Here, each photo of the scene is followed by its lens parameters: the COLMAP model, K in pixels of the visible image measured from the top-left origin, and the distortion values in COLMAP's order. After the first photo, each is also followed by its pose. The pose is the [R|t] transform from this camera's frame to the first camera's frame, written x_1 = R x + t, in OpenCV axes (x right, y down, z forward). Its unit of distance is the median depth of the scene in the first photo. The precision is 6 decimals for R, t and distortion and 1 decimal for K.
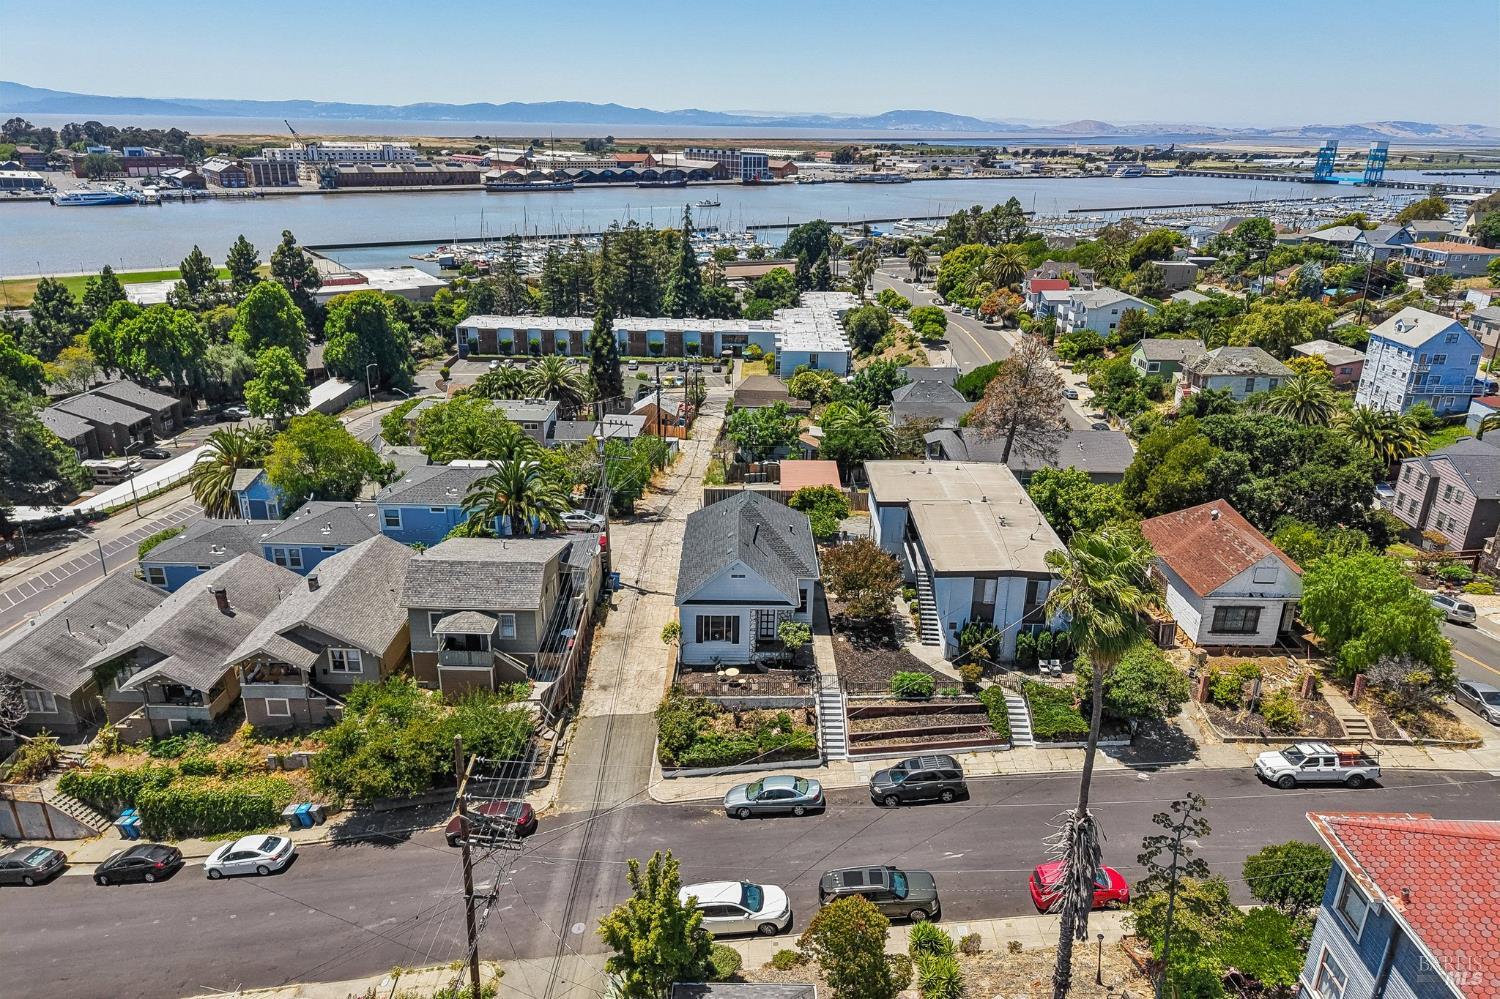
lens RADIAL K [[1002.3, 0, 748.0], [0, 1002.3, 491.1], [0, 0, 1]] dist [0.019317, -0.022715]
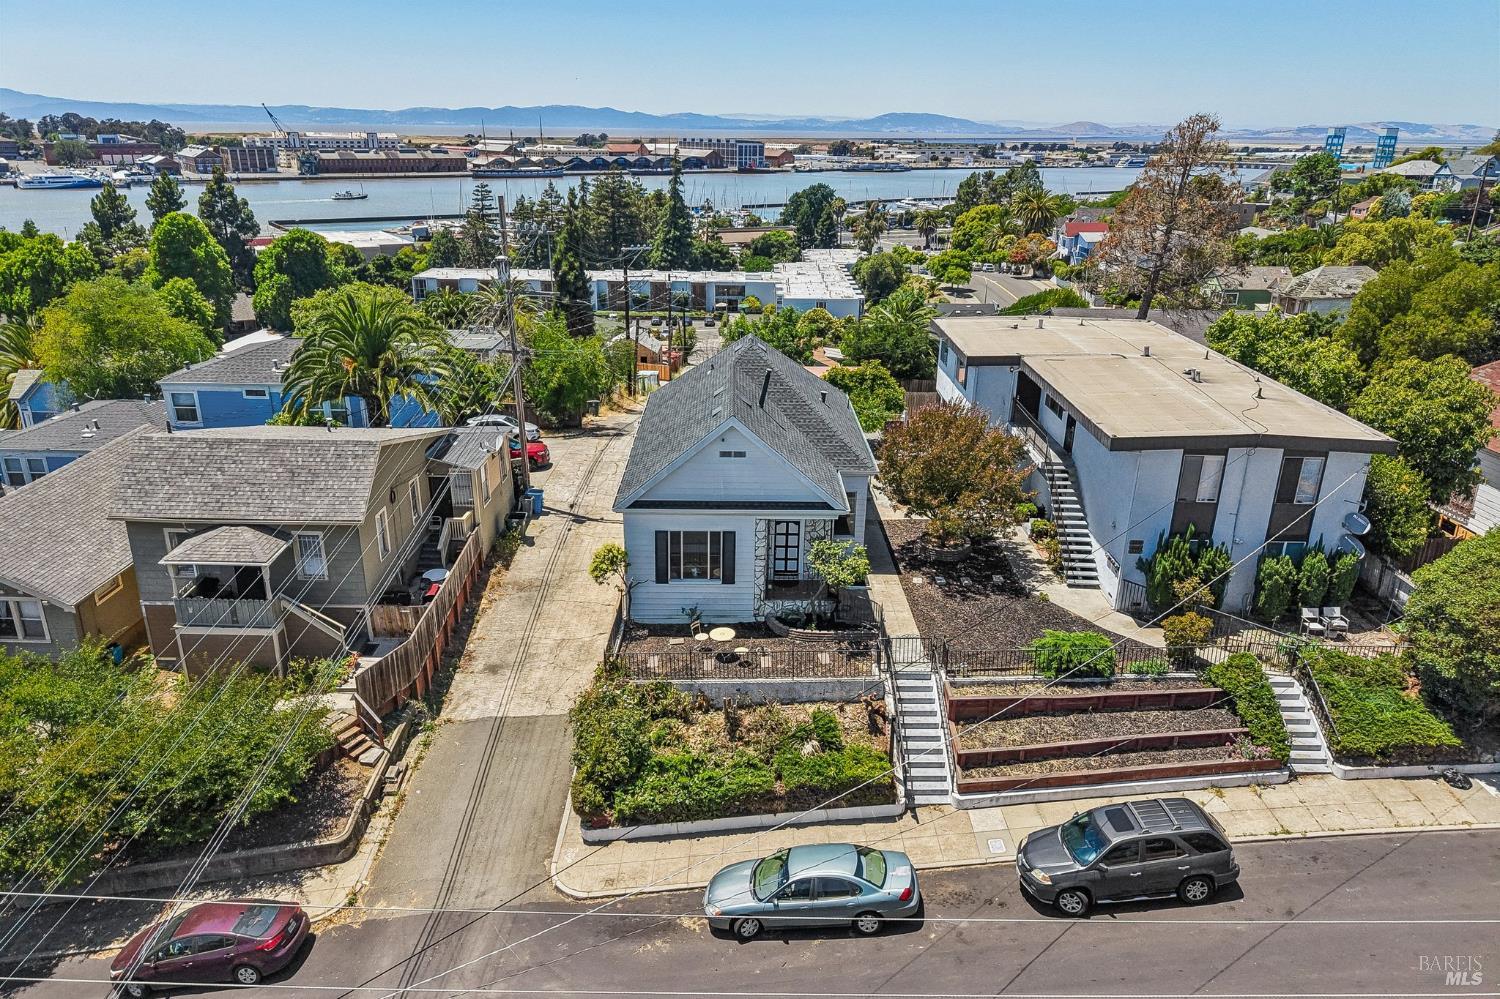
lens RADIAL K [[1002.3, 0, 748.7], [0, 1002.3, 497.2], [0, 0, 1]] dist [0.019317, -0.022715]
pose [[0.999981, -0.004858, 0.003850, -0.003052], [0.004846, 0.999984, 0.002919, 0.091234], [-0.003864, -0.002900, 0.999988, 0.403580]]
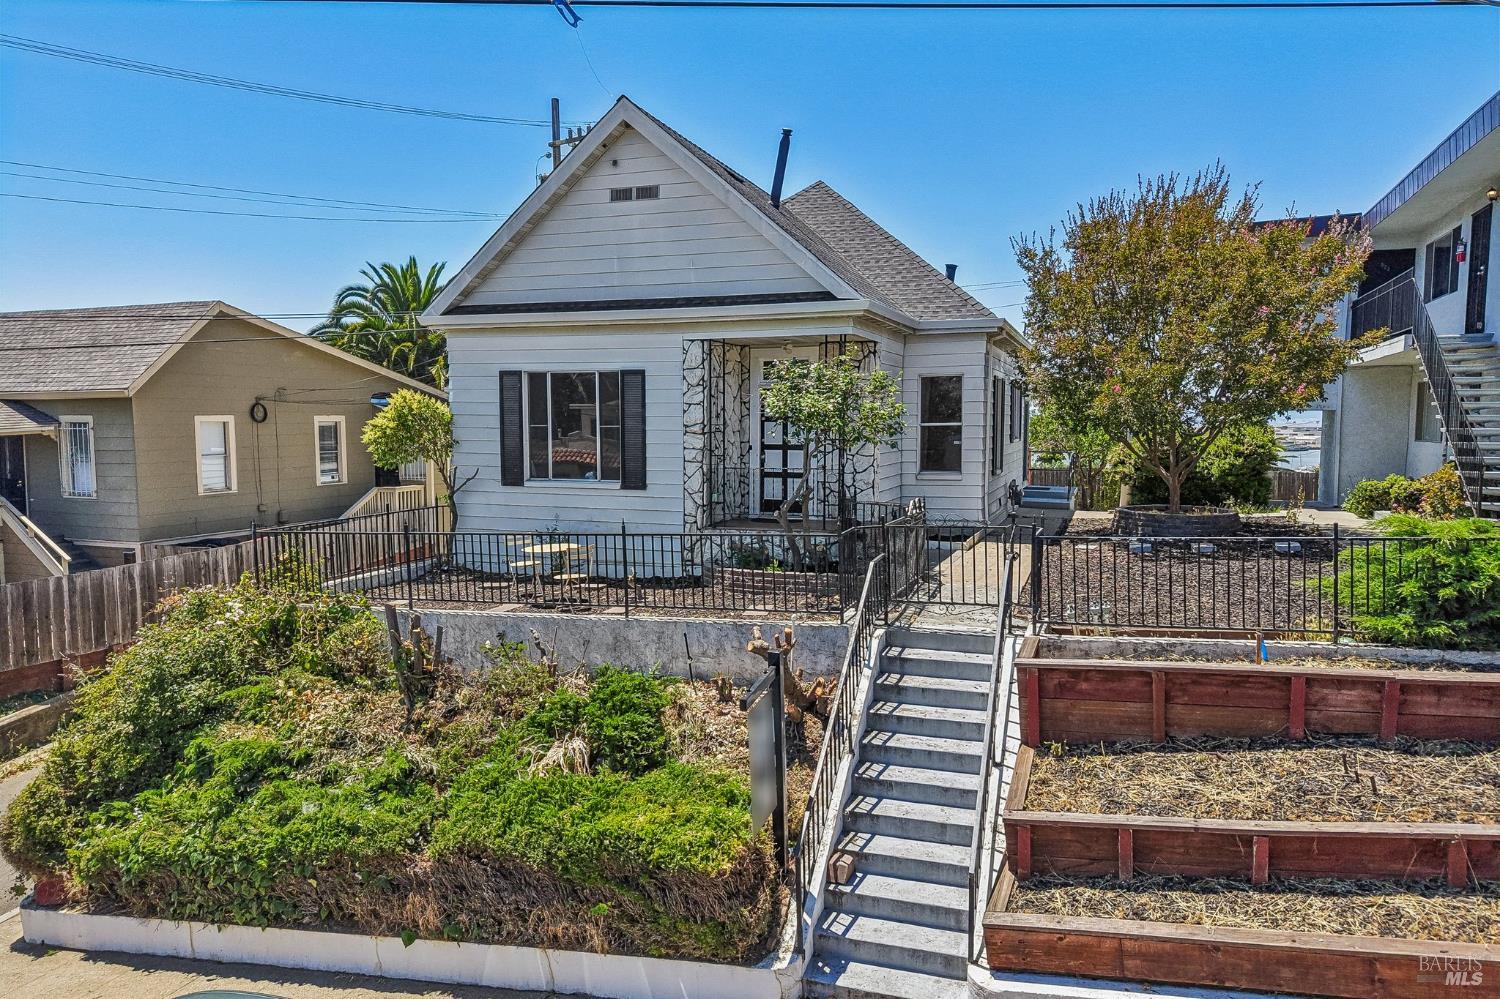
lens RADIAL K [[1002.3, 0, 750.3], [0, 1002.3, 509.3], [0, 0, 1]] dist [0.019317, -0.022715]
pose [[0.939937, 0.015139, -0.341012, 0.091502], [-0.104222, 0.964040, -0.244469, 0.190827], [0.325048, 0.265327, 0.907714, 0.680784]]
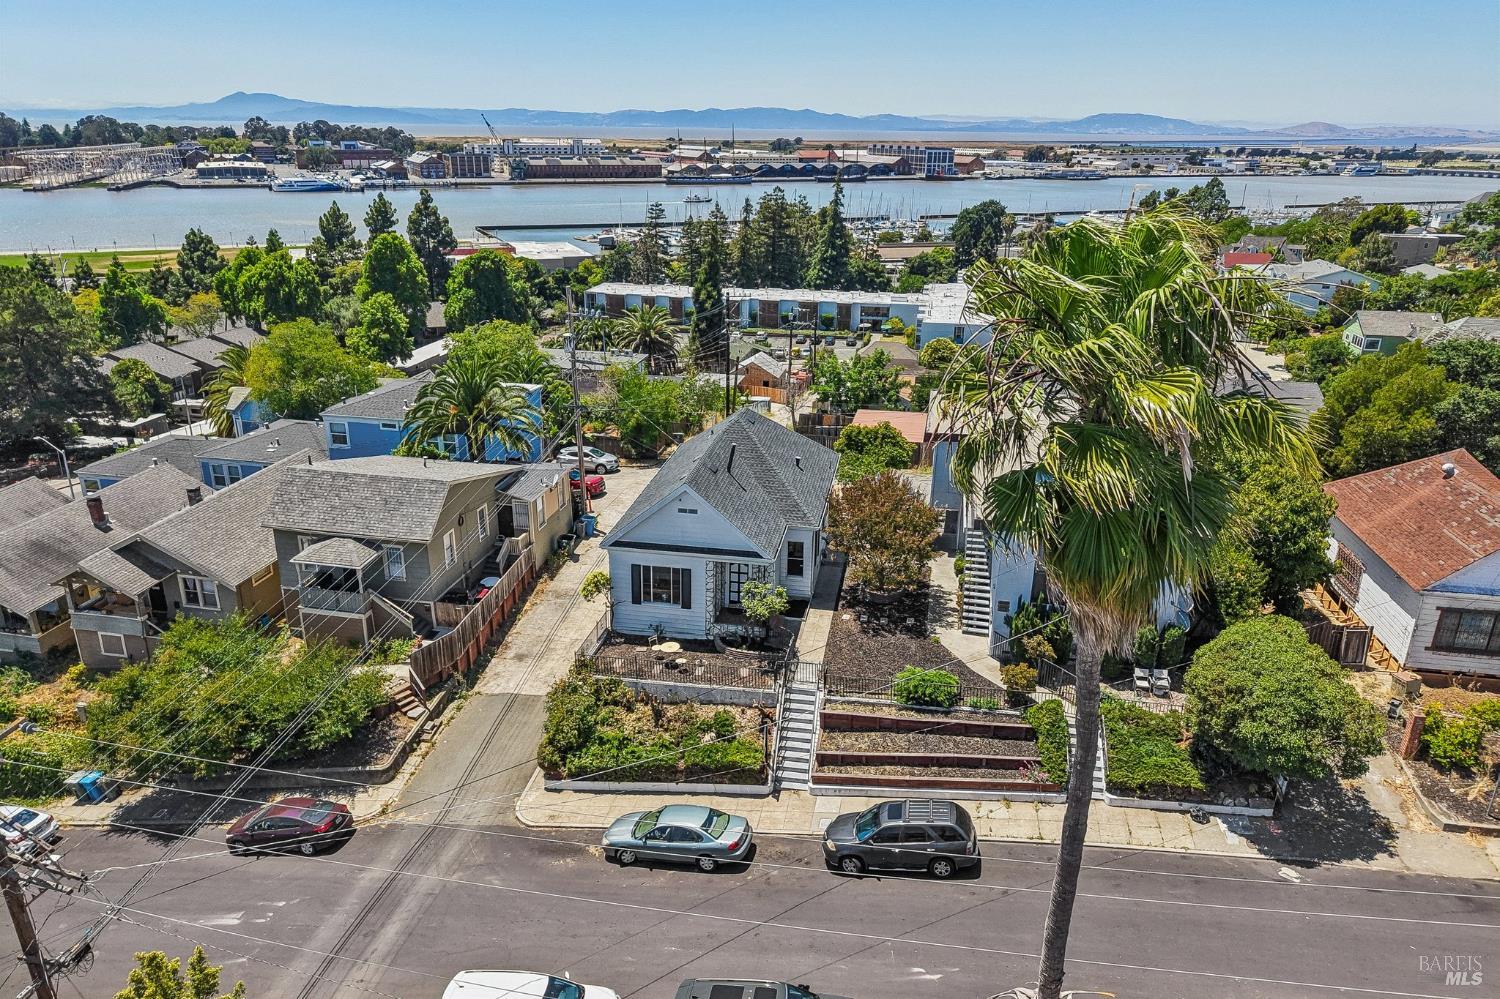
lens RADIAL K [[1002.3, 0, 748.8], [0, 1002.3, 493.6], [0, 0, 1]] dist [0.019317, -0.022715]
pose [[0.983926, 0.057491, -0.169072, 0.127073], [-0.057838, 0.998322, 0.002876, 0.058937], [0.168953, 0.006949, 0.985600, 0.275489]]
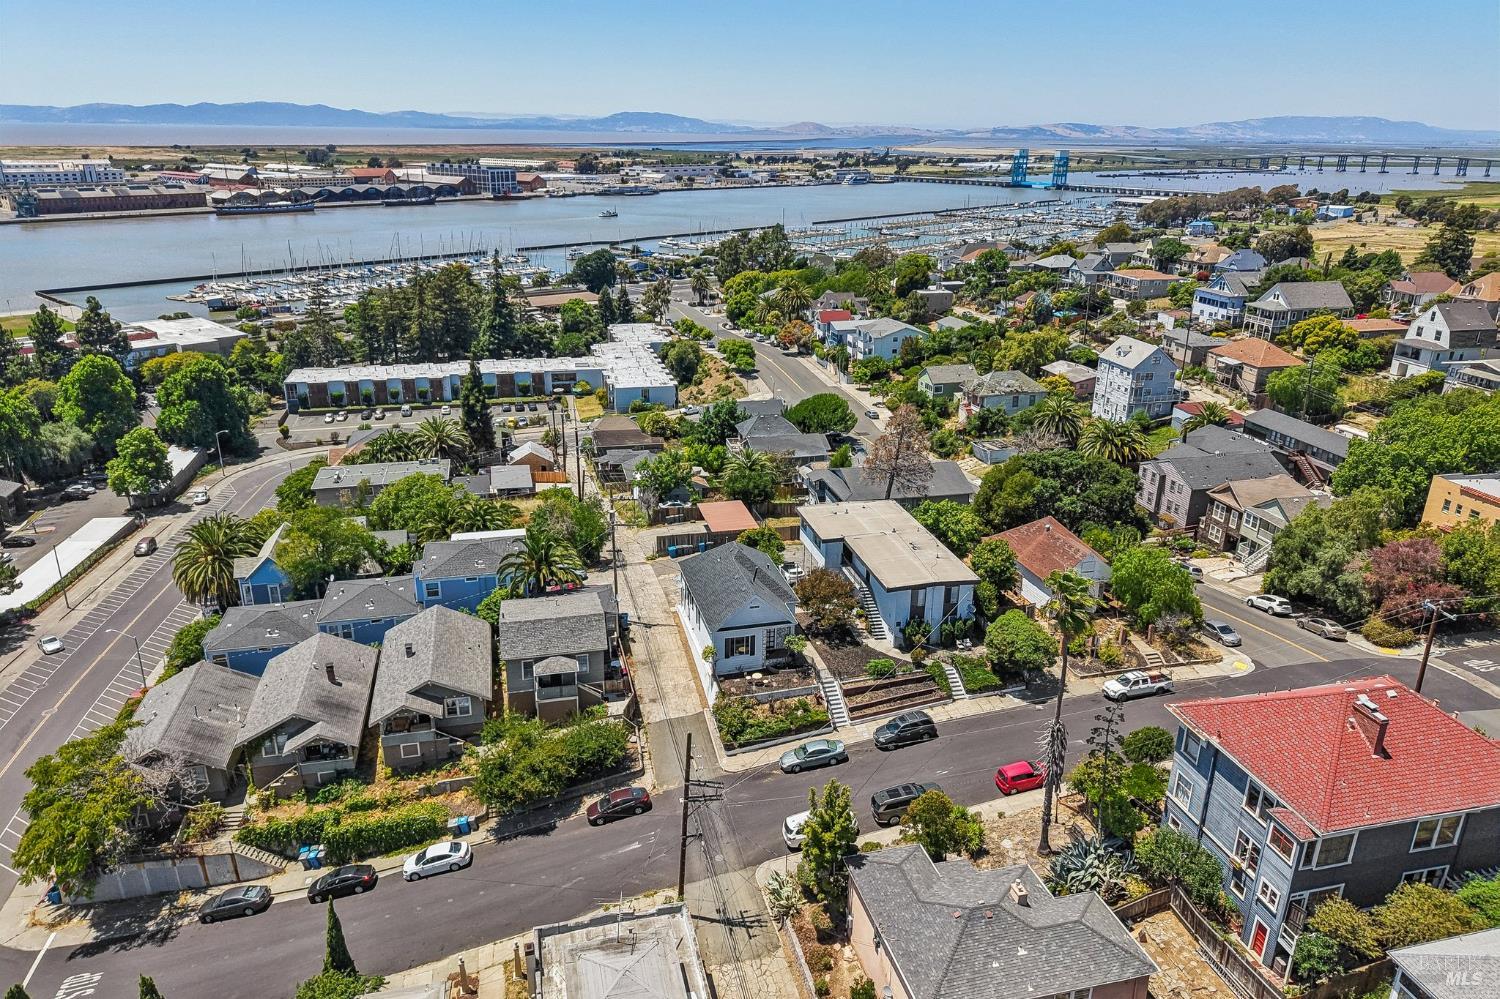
lens RADIAL K [[1002.3, 0, 746.2], [0, 1002.3, 487.4], [0, 0, 1]] dist [0.019317, -0.022715]
pose [[0.968686, -0.086939, 0.232572, -0.283682], [0.088142, 0.996094, 0.005235, -0.077311], [-0.232119, 0.015429, 0.972565, -0.309243]]
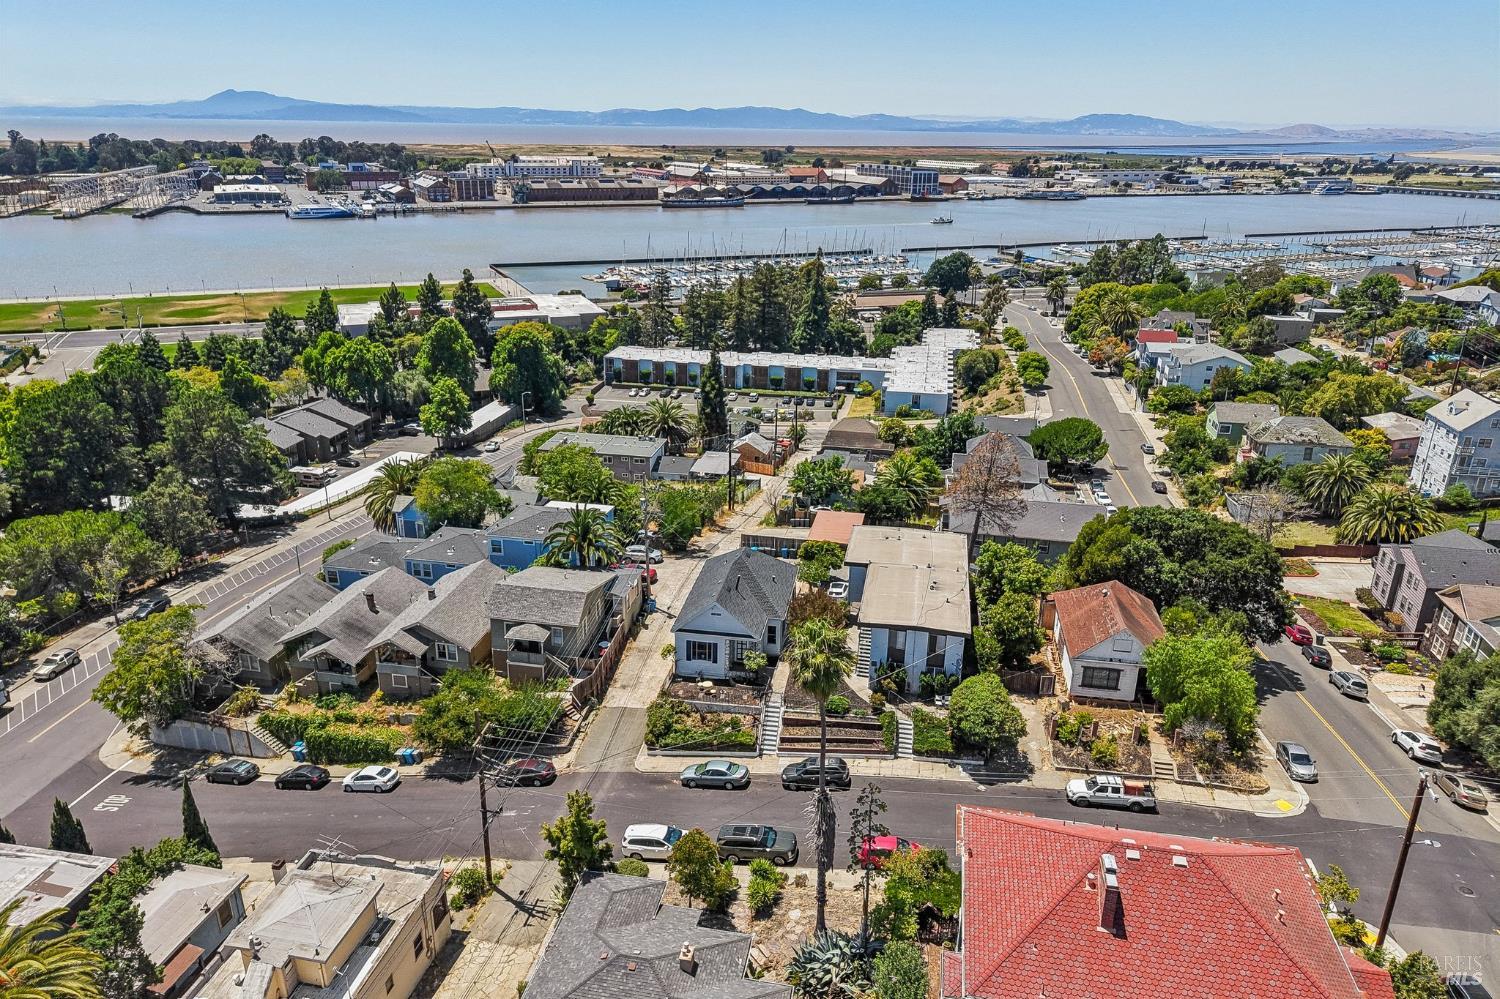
lens RADIAL K [[1002.3, 0, 748.2], [0, 1002.3, 487.6], [0, 0, 1]] dist [0.019317, -0.022715]
pose [[0.985126, 0.056497, -0.162279, 0.209903], [-0.057729, 0.998328, -0.002878, -0.074011], [0.161845, 0.012203, 0.986741, -0.295628]]
